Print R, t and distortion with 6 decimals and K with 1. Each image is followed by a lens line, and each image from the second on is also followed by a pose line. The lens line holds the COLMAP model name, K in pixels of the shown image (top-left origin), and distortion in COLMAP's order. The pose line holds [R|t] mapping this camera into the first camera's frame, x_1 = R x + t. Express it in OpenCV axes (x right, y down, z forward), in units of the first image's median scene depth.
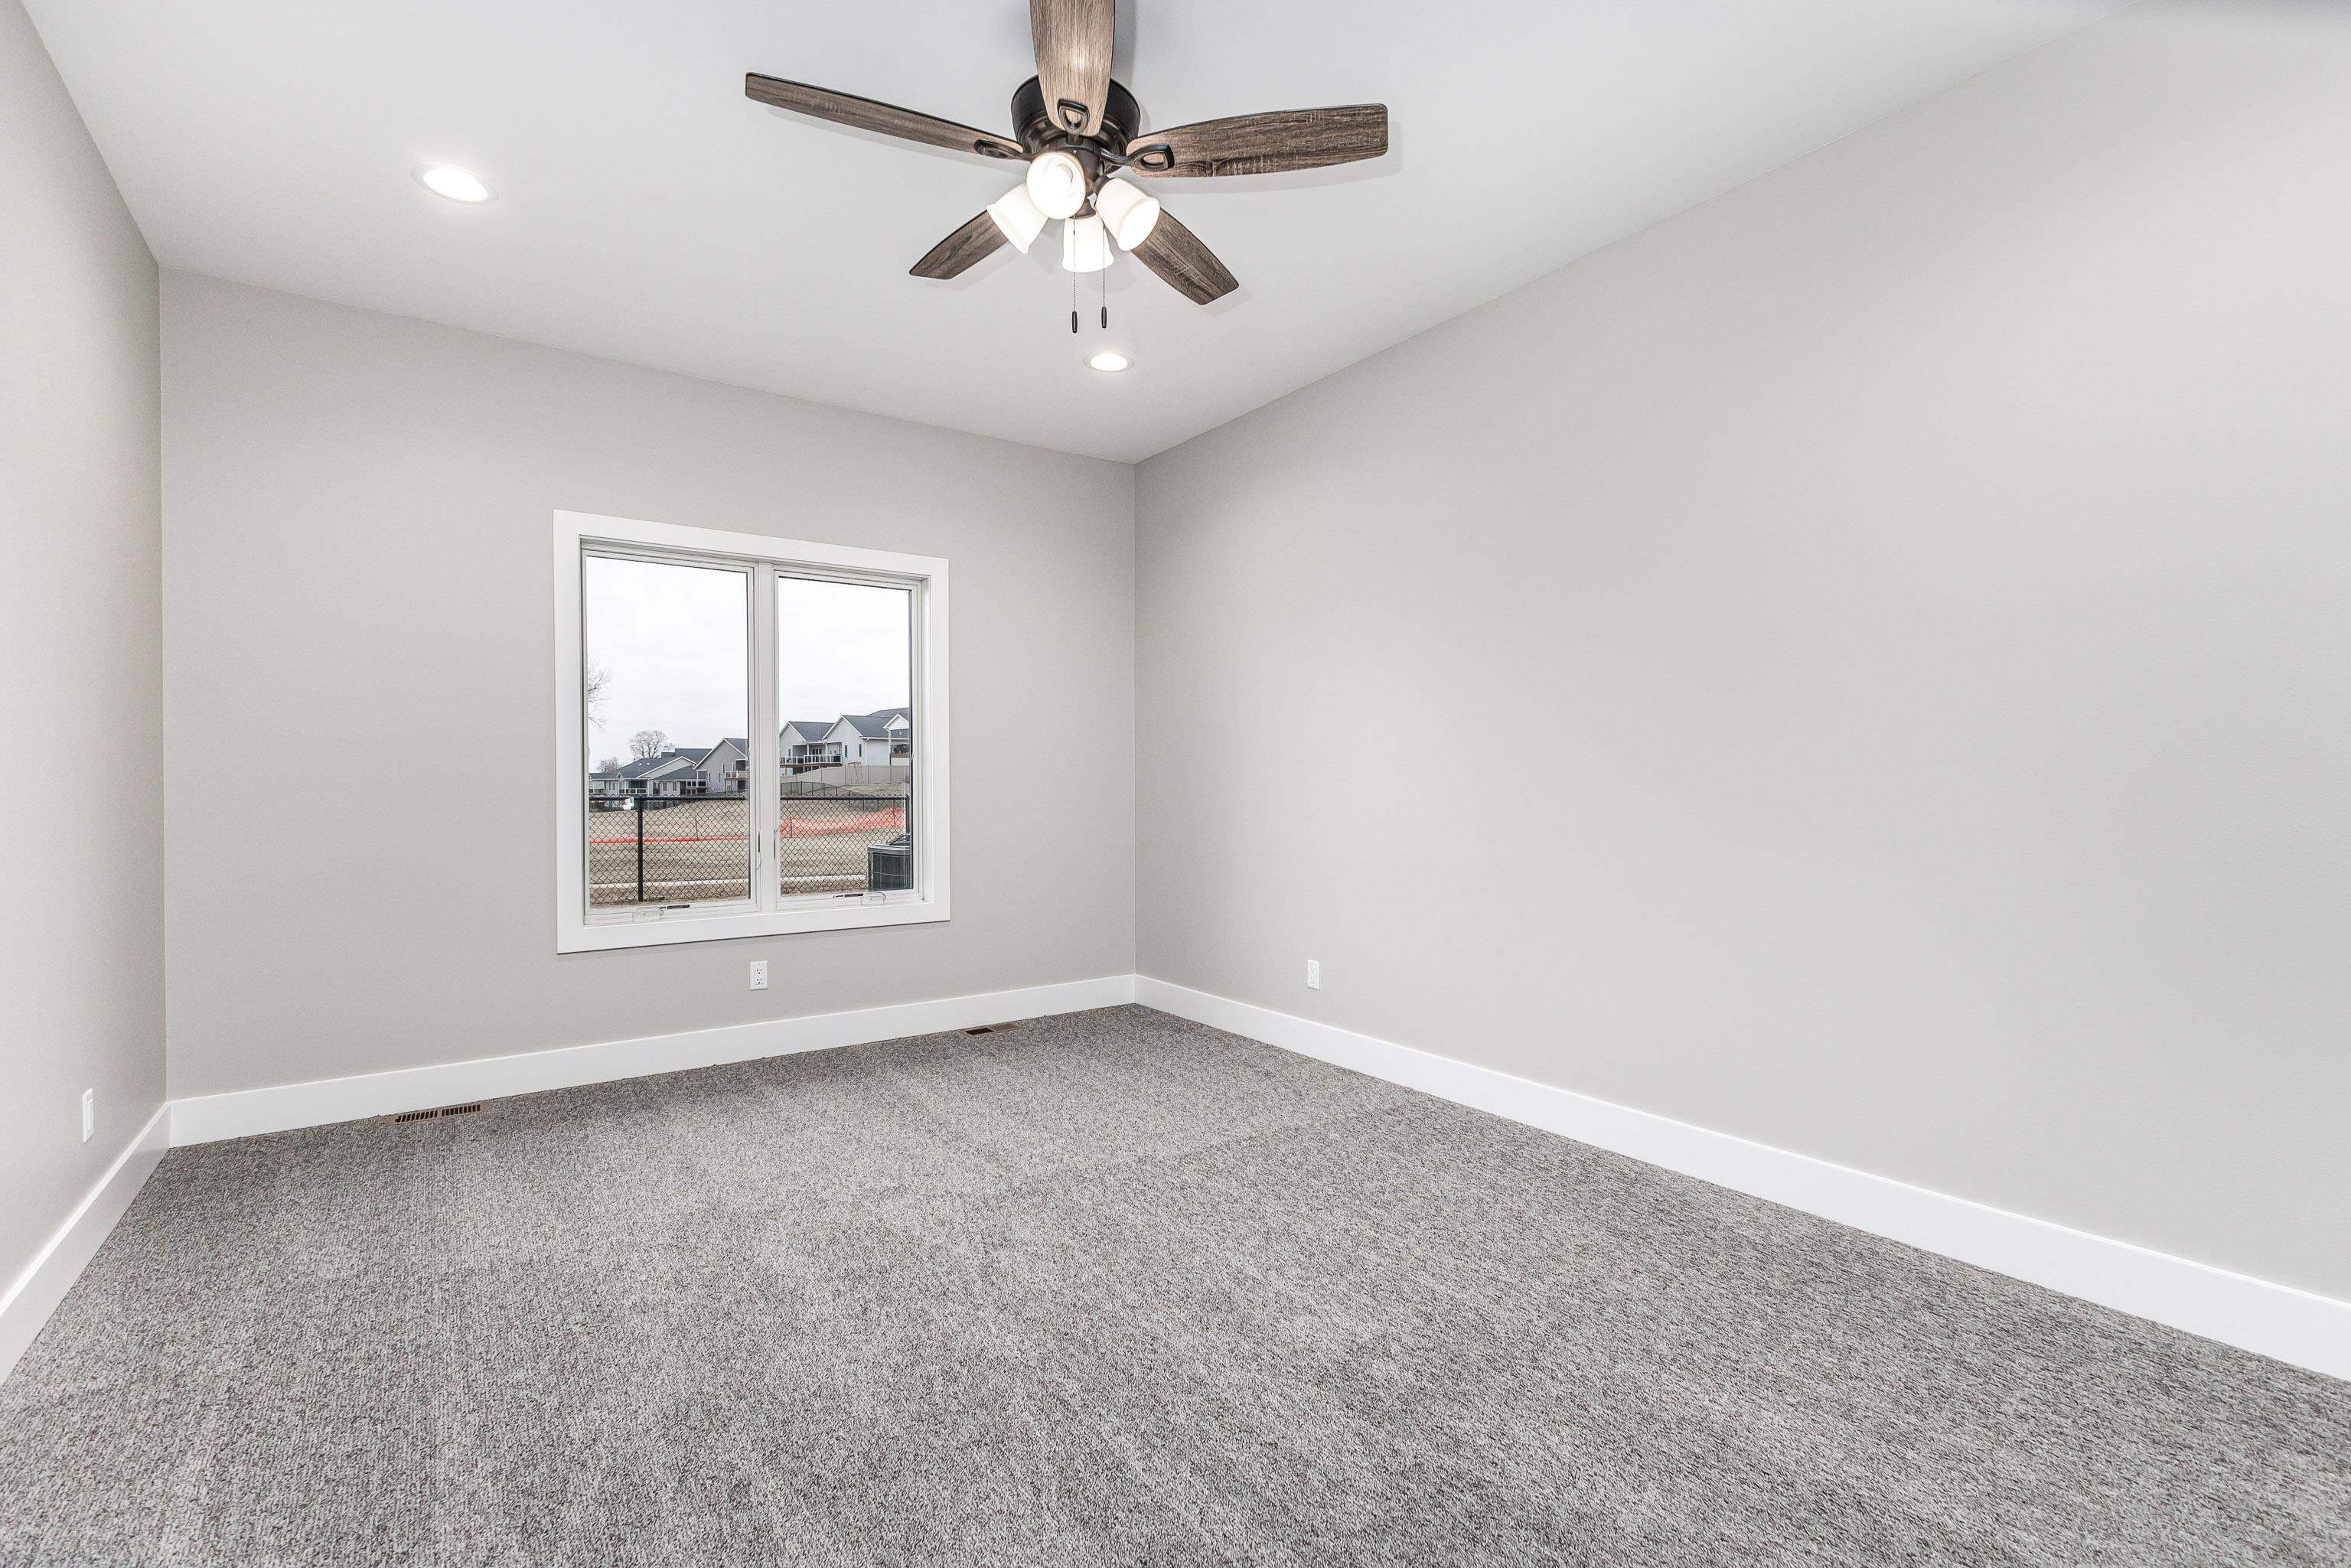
lens RADIAL K [[1050.7, 0, 1165.7], [0, 1050.7, 788.7], [0, 0, 1]] dist [0.012278, -0.000578]
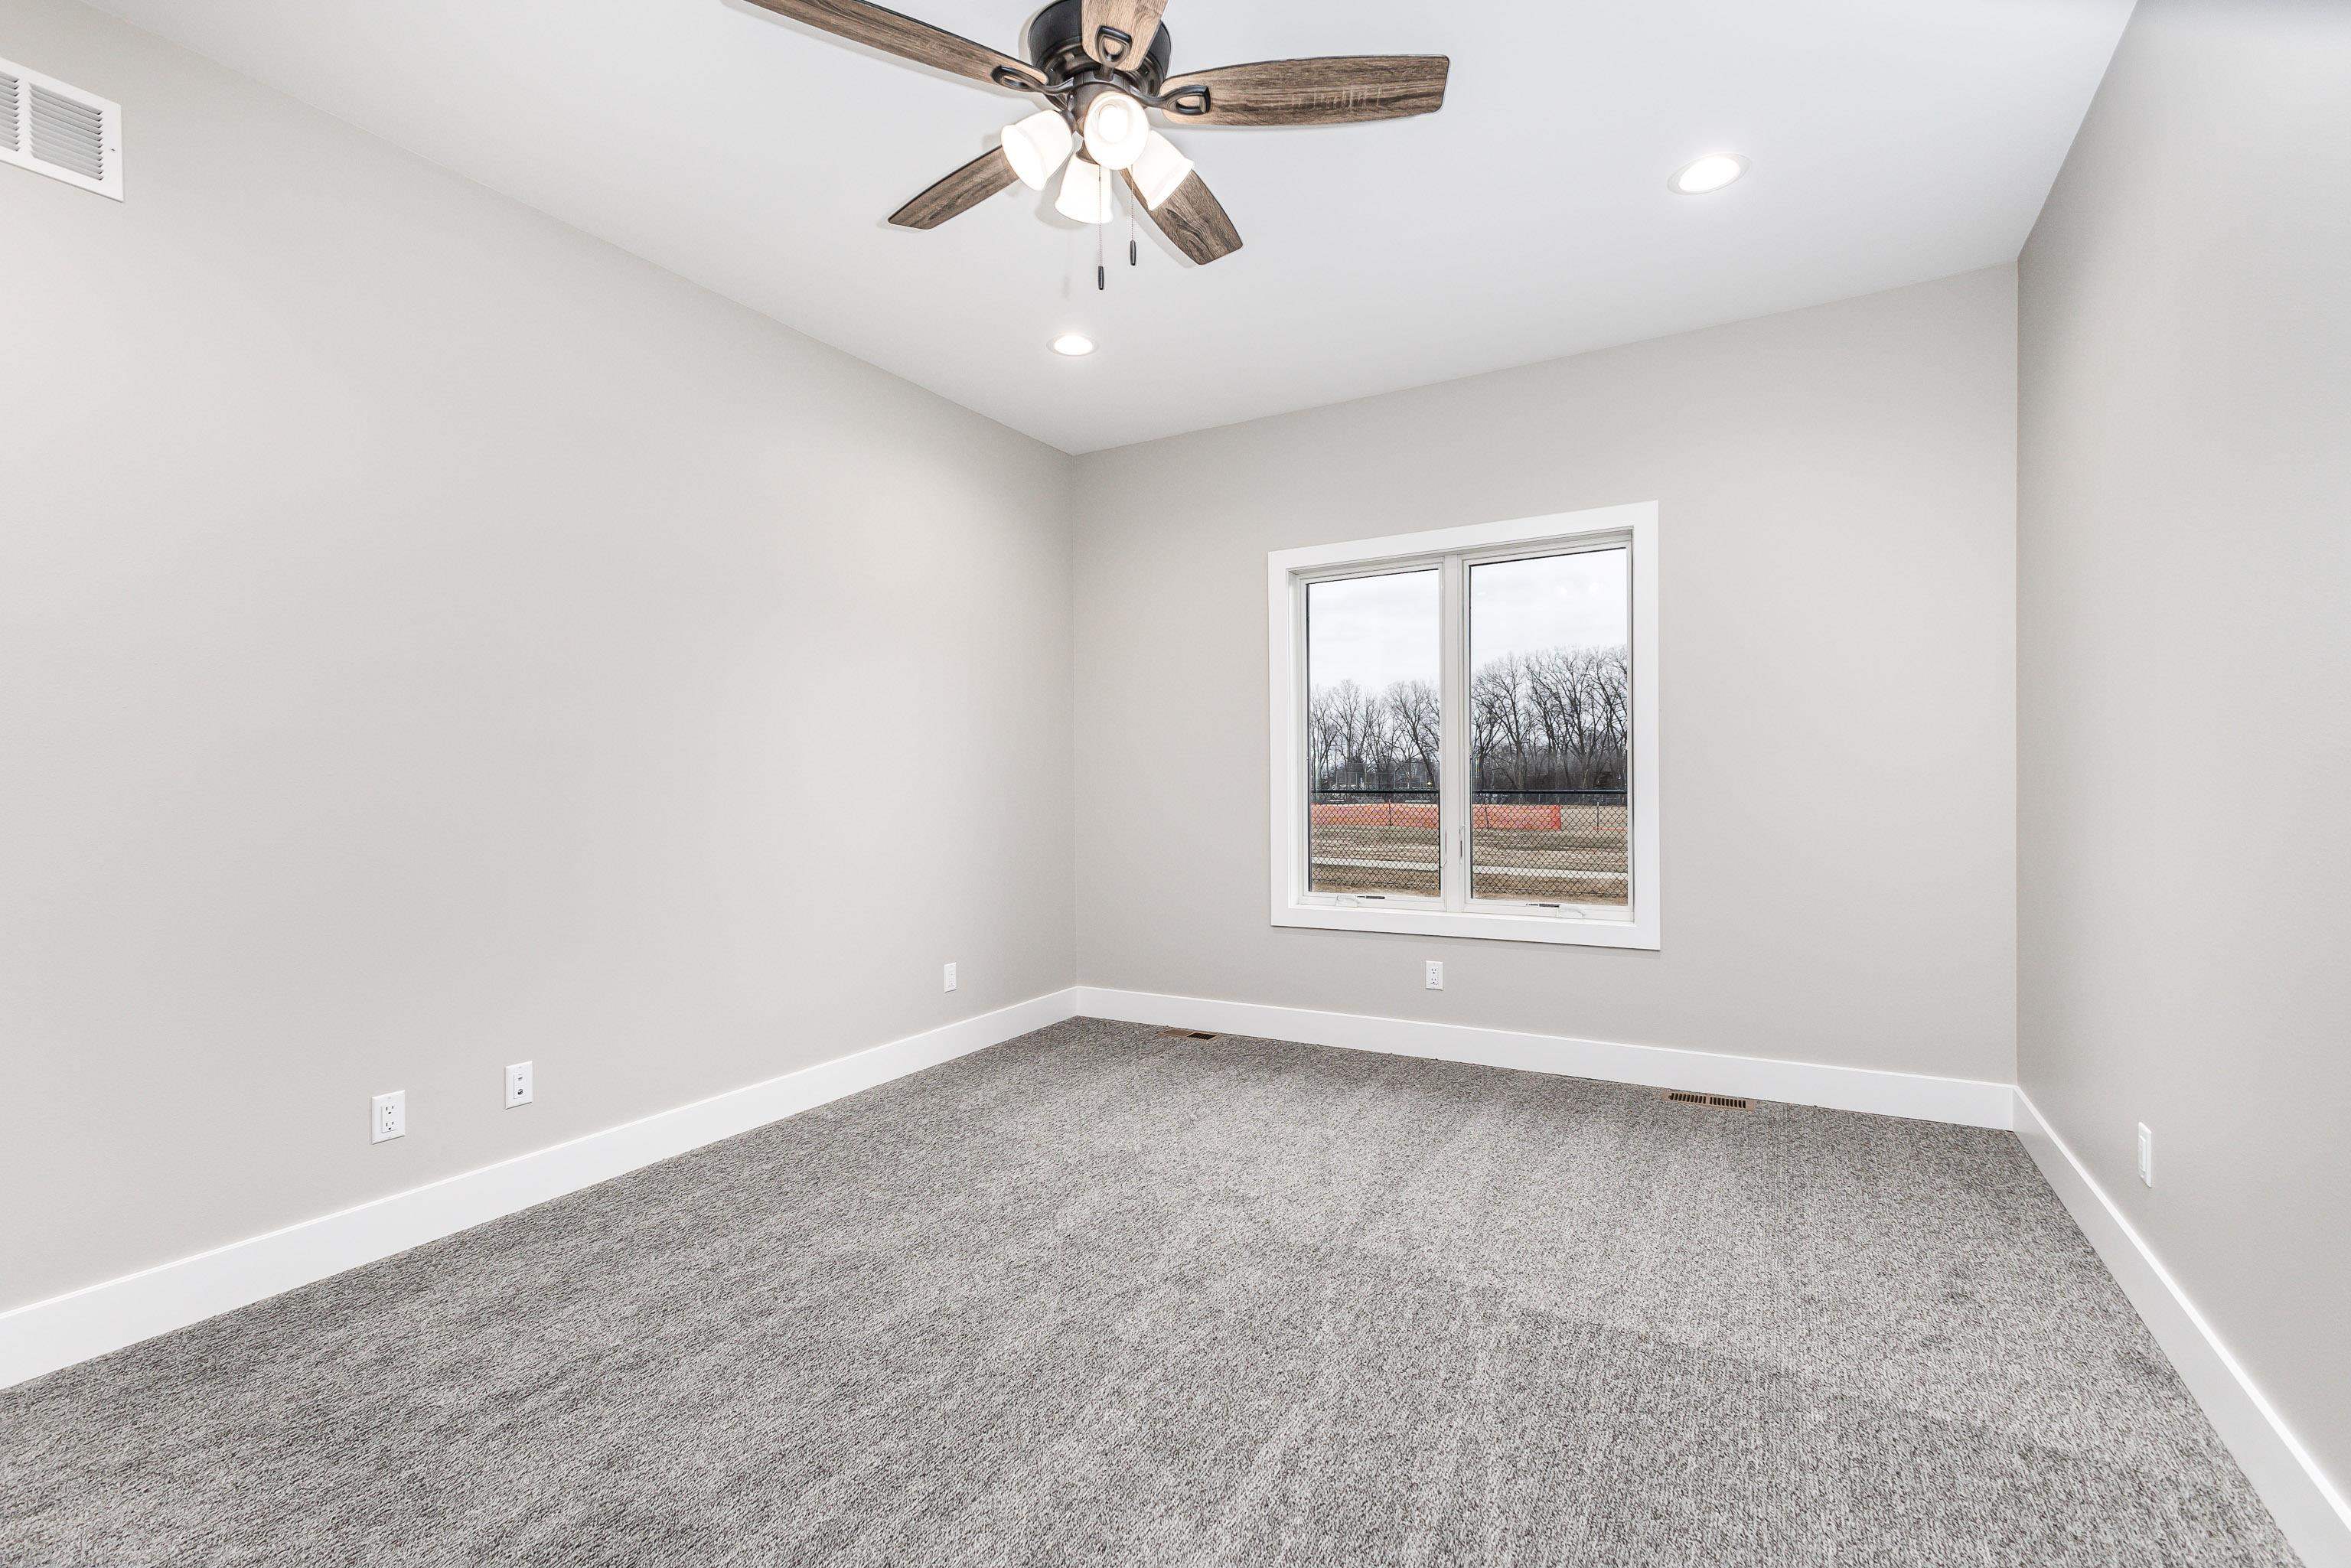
lens RADIAL K [[1050.7, 0, 1165.7], [0, 1050.7, 788.7], [0, 0, 1]] dist [0.012278, -0.000578]
pose [[0.420376, 0.002344, -0.907347, 0.456221], [0.004393, 0.999980, 0.004619, -0.004285], [0.907339, -0.005928, 0.420358, 0.400202]]
